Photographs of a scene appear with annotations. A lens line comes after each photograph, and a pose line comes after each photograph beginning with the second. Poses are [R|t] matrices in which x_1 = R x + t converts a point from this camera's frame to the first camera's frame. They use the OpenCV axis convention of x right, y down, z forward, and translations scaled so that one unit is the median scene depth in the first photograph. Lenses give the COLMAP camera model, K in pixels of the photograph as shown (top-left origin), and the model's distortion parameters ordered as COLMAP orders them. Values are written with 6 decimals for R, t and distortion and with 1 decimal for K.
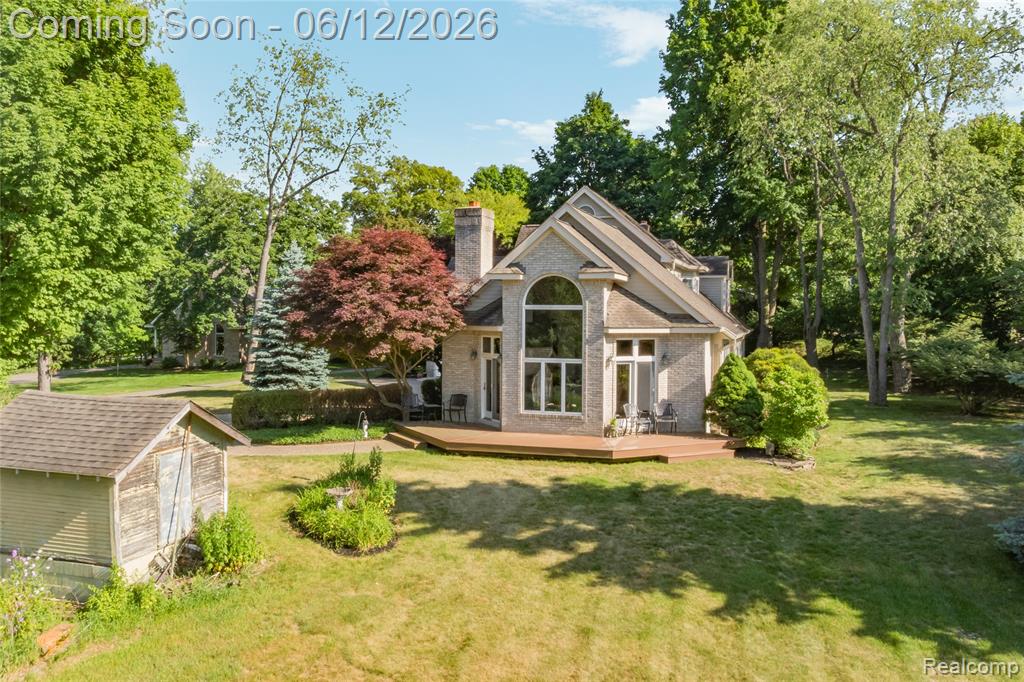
lens RADIAL K [[896.9, 0, 511.1], [0, 896.9, 337.8], [0, 0, 1]] dist [0.016828, -0.018298]
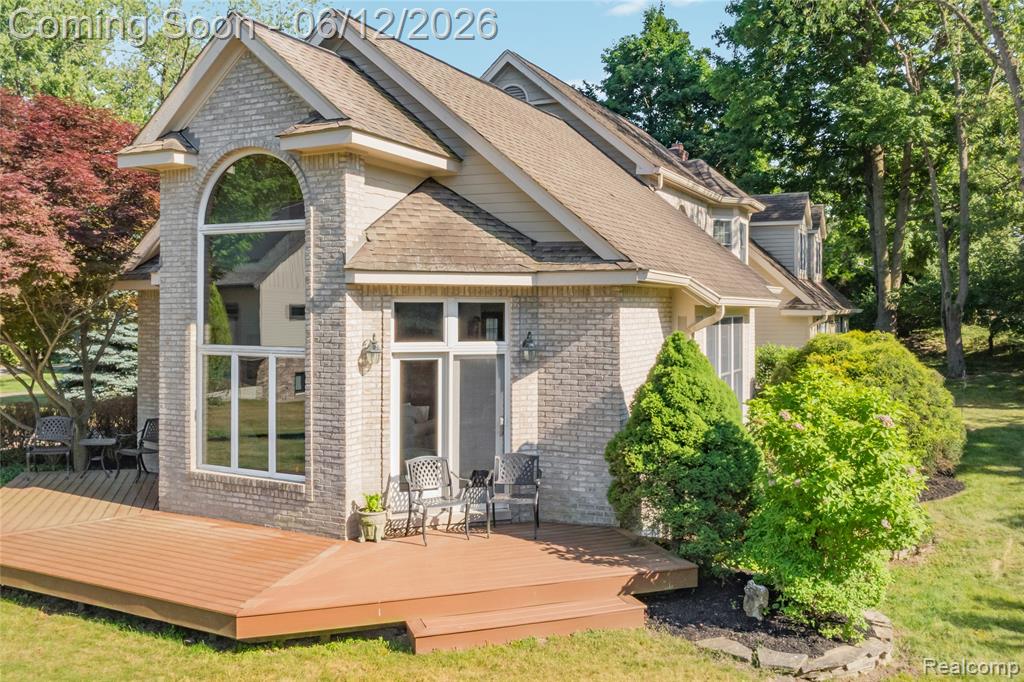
lens RADIAL K [[896.9, 0, 494.5], [0, 896.9, 323.9], [0, 0, 1]] dist [0.016828, -0.018298]
pose [[0.985589, -0.001962, -0.169145, 0.229155], [0.000176, 0.999944, -0.010576, 0.016587], [0.169156, 0.010393, 0.985534, 0.585485]]
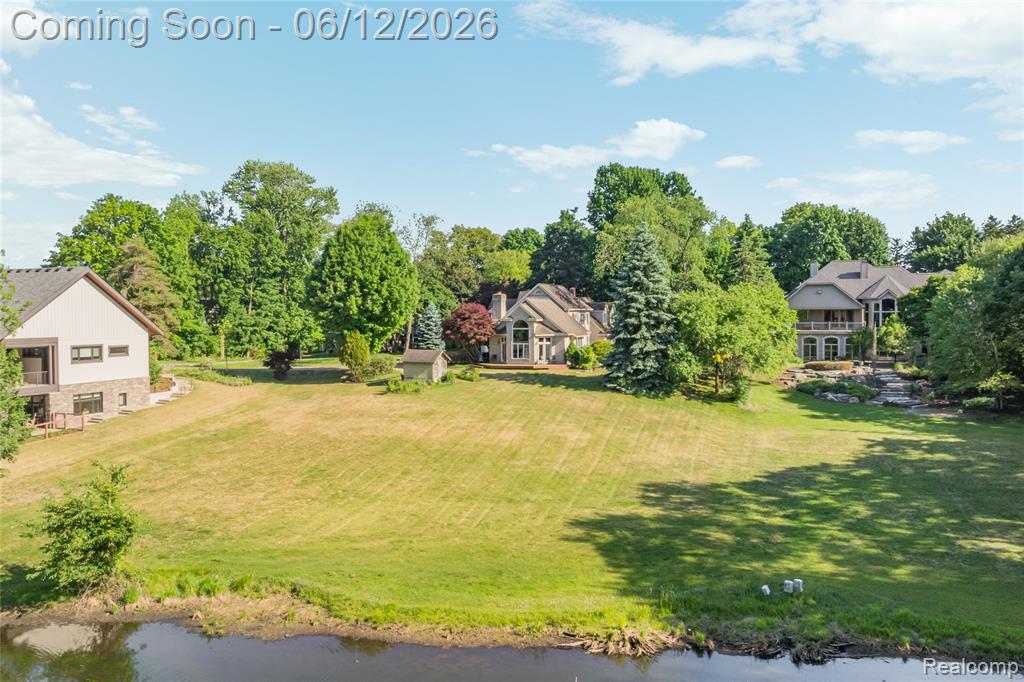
lens RADIAL K [[896.9, 0, 511.8], [0, 896.9, 340.3], [0, 0, 1]] dist [0.016828, -0.018298]
pose [[0.998943, -0.010117, -0.044838, 0.166679], [0.010354, 0.999934, 0.005069, -0.006209], [0.044784, -0.005528, 0.998981, -2.487050]]
